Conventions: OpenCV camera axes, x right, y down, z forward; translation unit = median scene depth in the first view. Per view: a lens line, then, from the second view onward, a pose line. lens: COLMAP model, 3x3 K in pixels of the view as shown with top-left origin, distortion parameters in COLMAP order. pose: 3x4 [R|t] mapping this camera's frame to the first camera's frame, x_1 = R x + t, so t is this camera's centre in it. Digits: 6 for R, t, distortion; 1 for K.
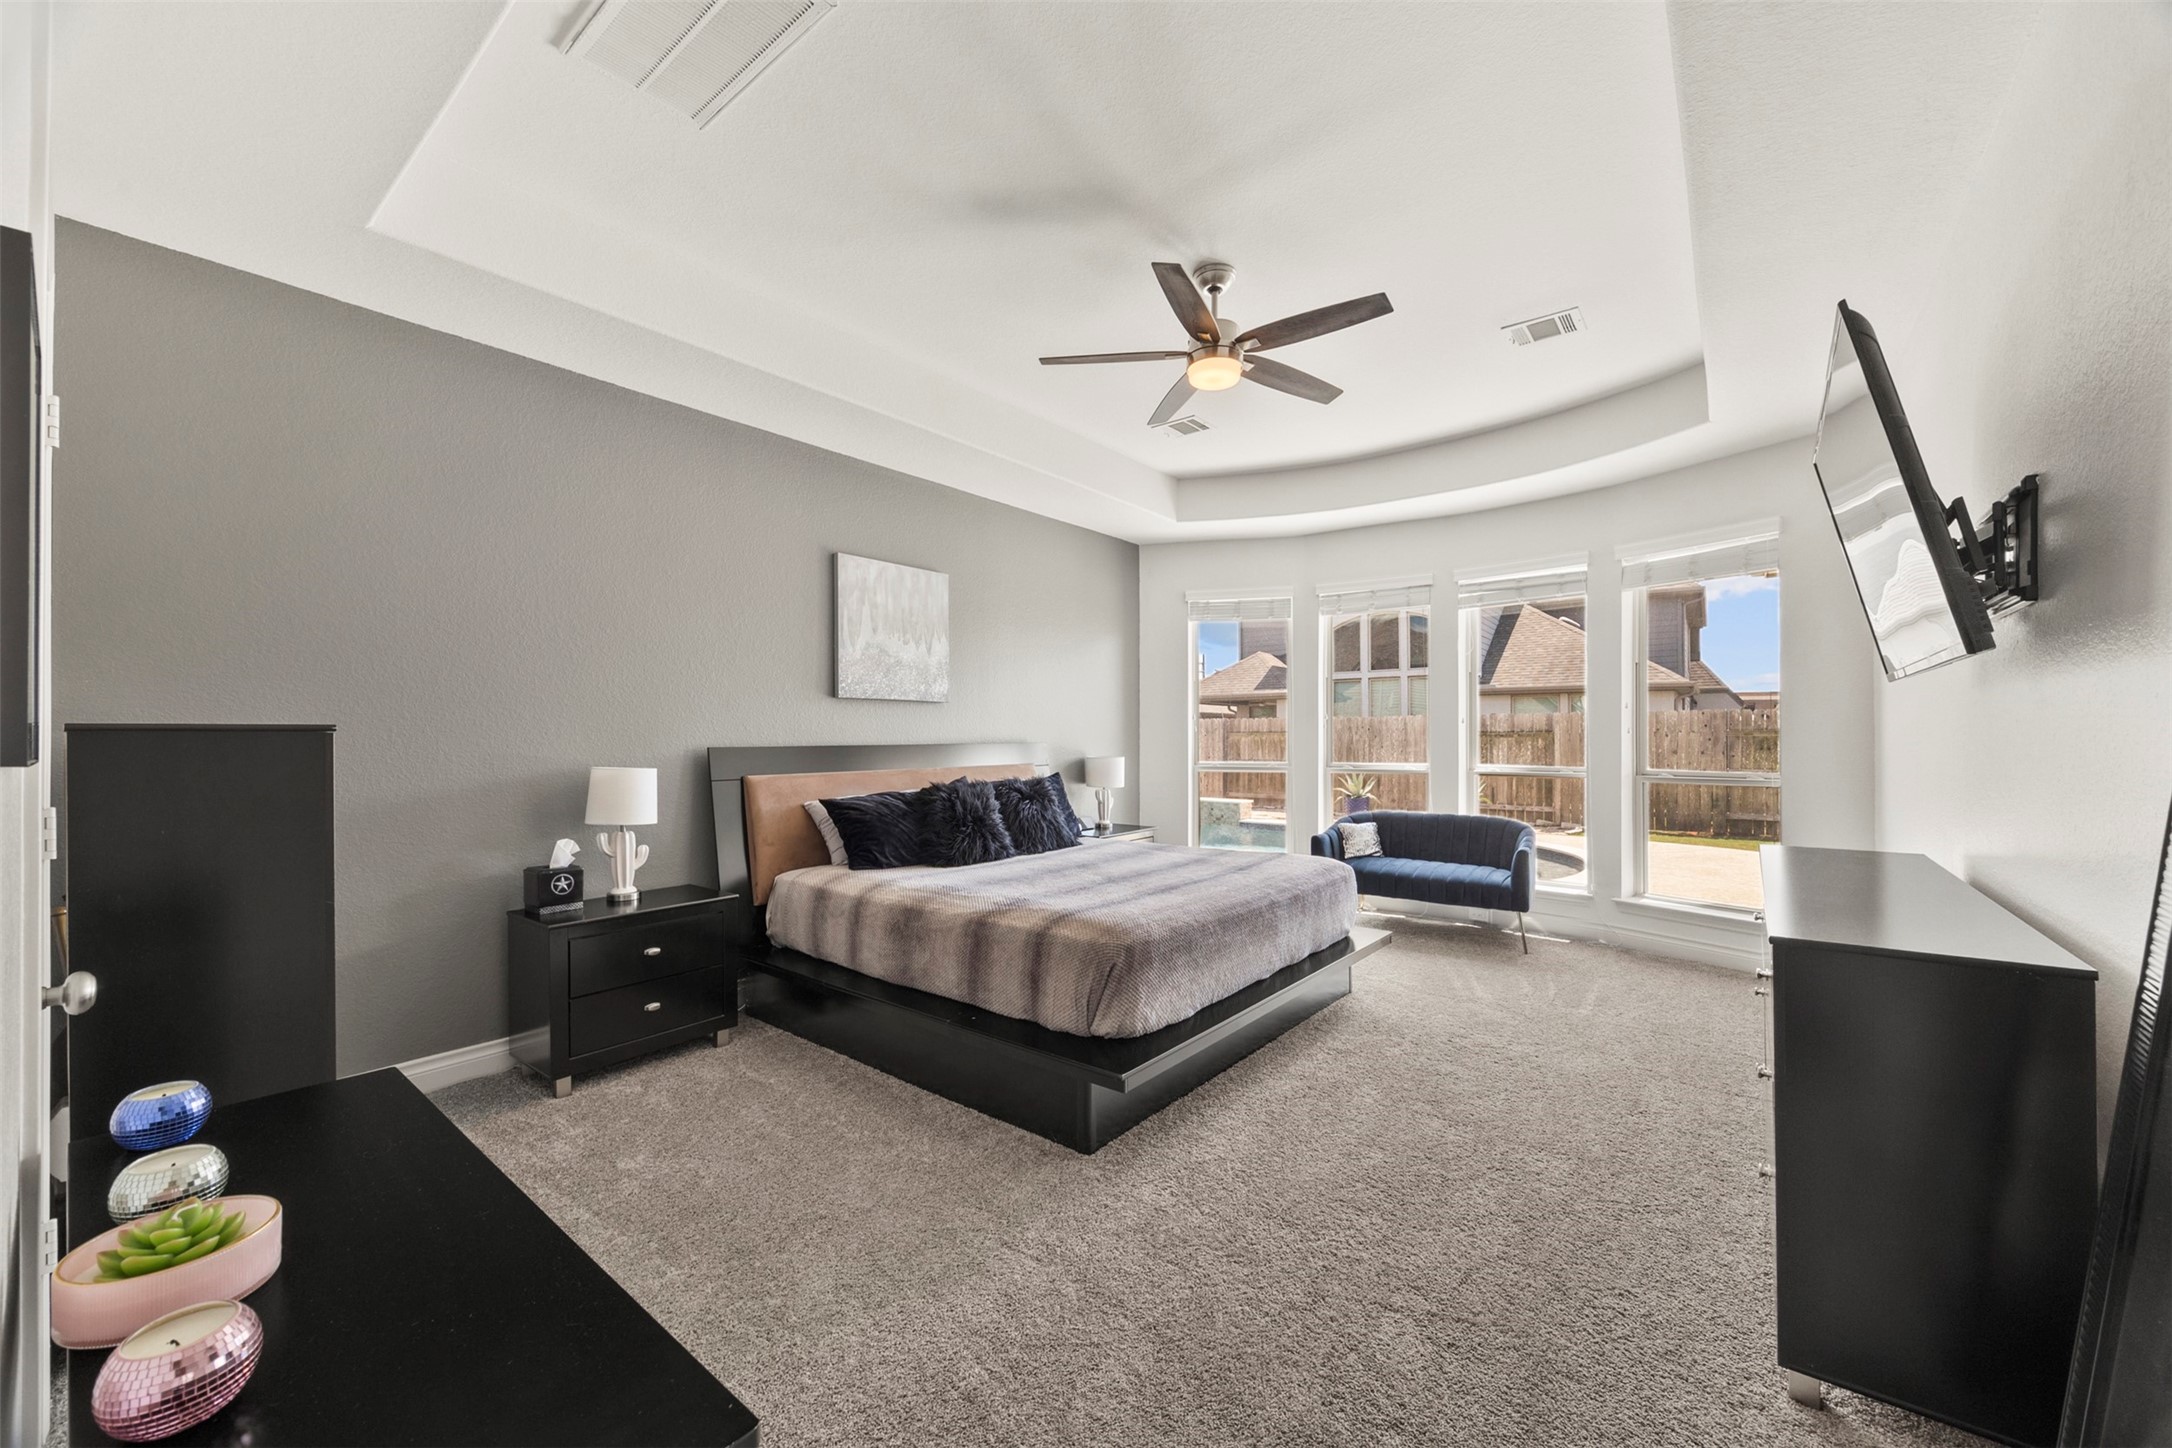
lens RADIAL K [[837.9, 0, 1092.4], [0, 837.9, 731.3], [0, 0, 1]] dist [0.001209, -0.000001]
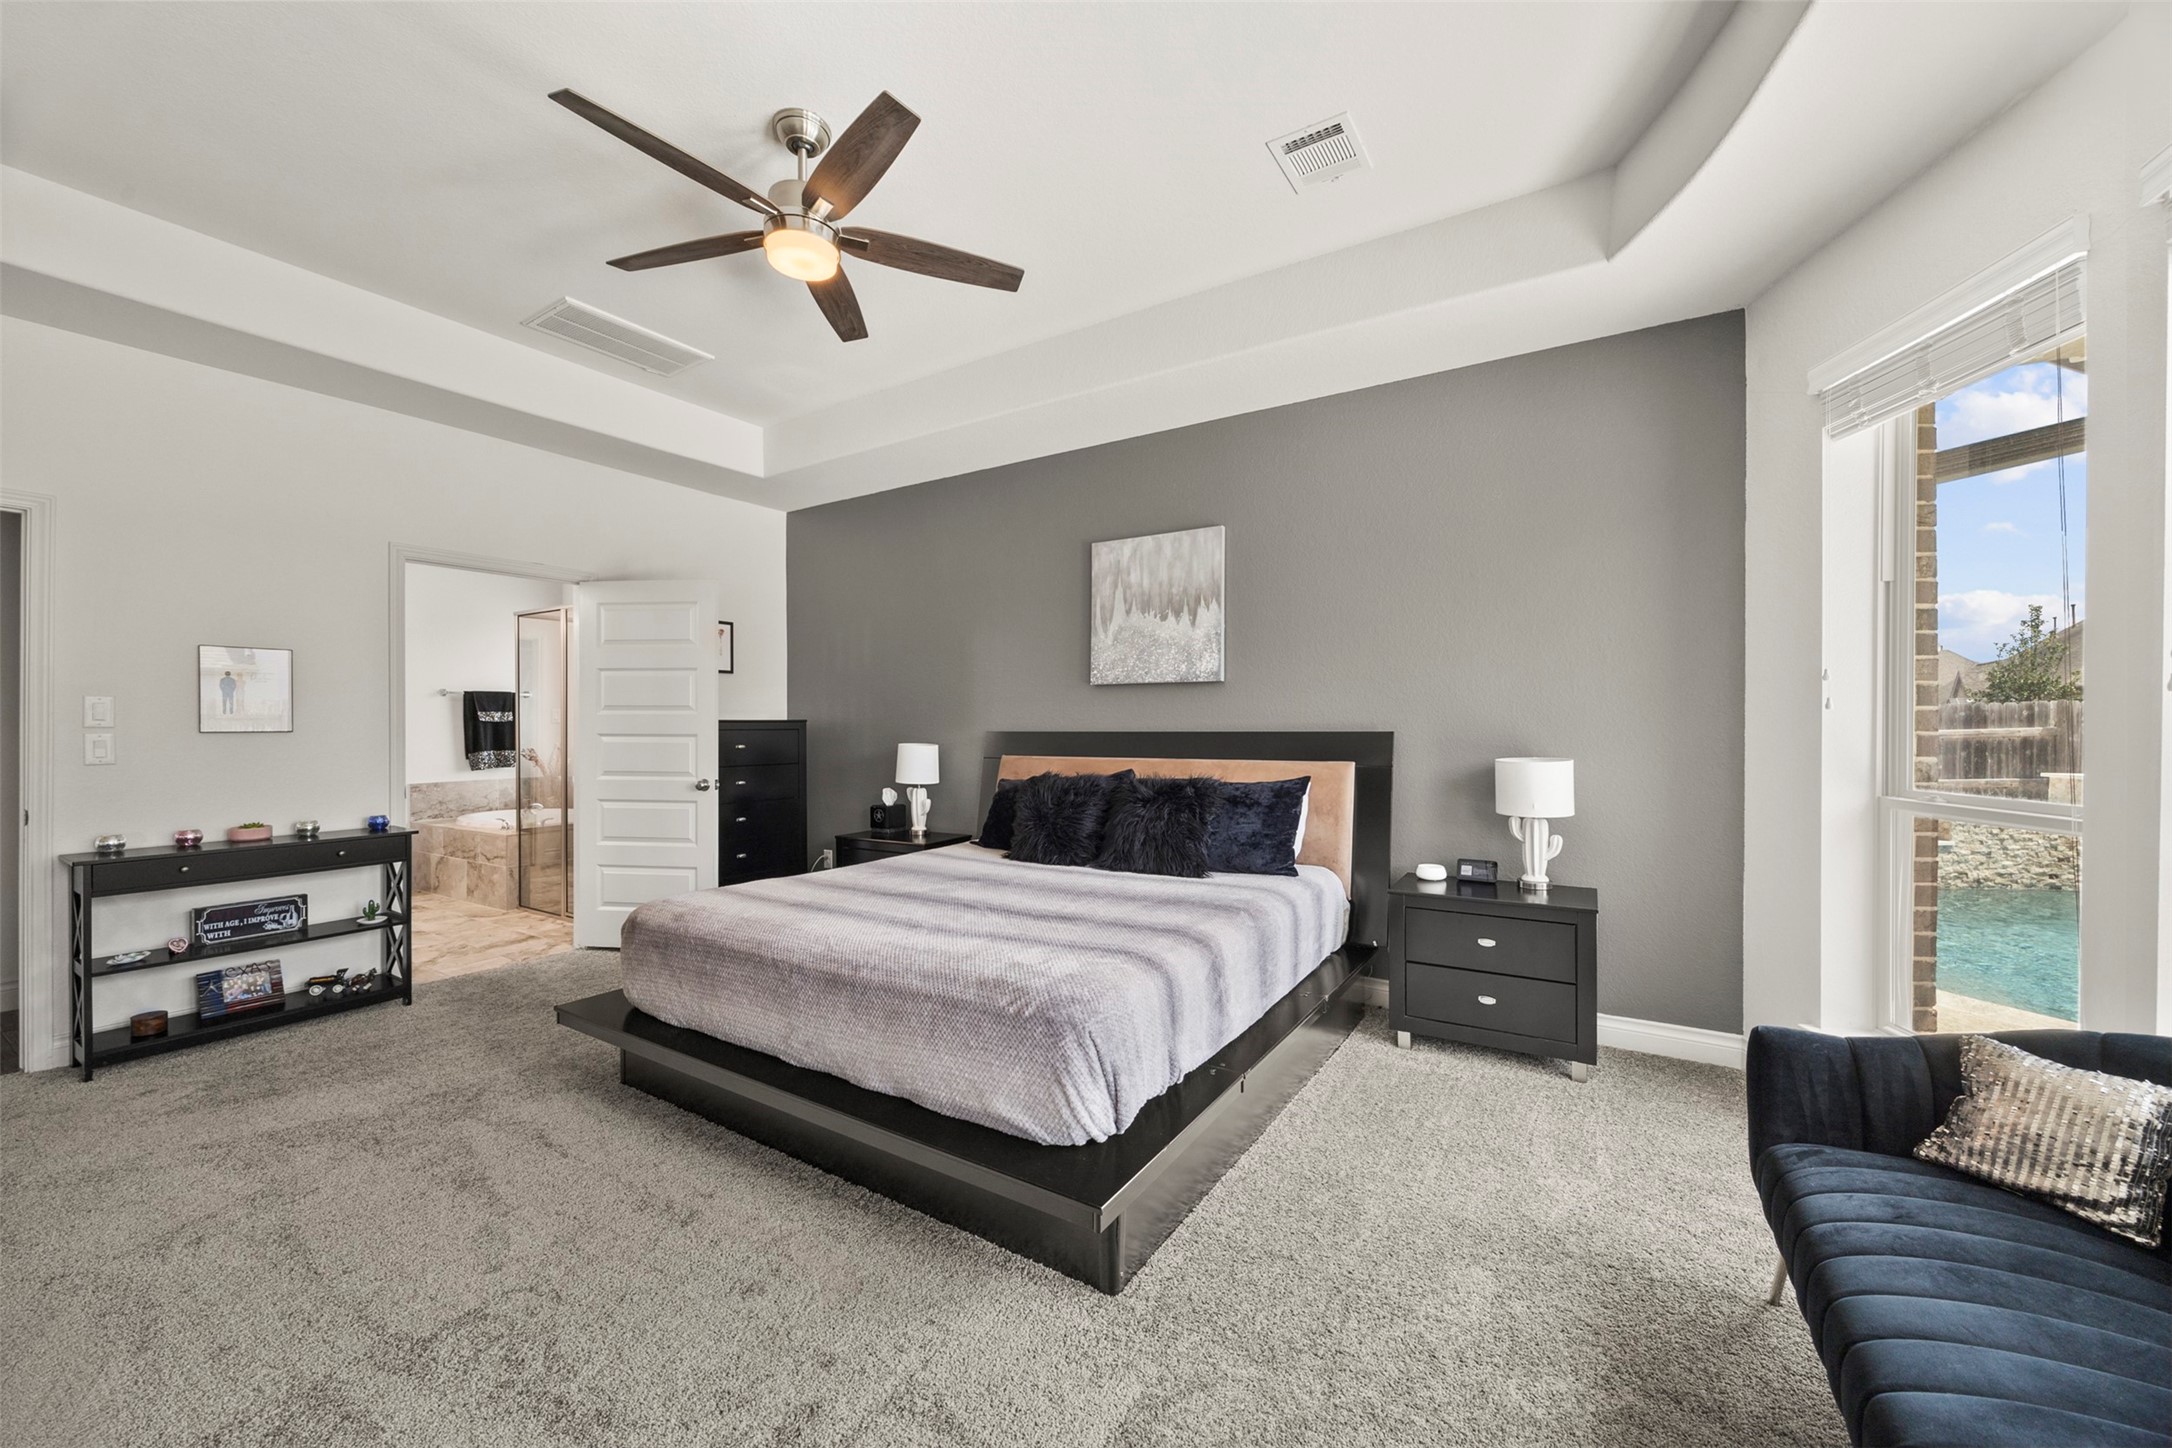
lens RADIAL K [[823.3, 0, 1094.2], [0, 823.3, 729.8], [0, 0, 1]] dist [-0.001995, -0.000081]
pose [[0.115540, 0.014460, -0.993198, 0.651187], [0.010582, 0.999819, 0.015787, -0.001082], [0.993246, -0.012335, 0.115366, 0.820639]]
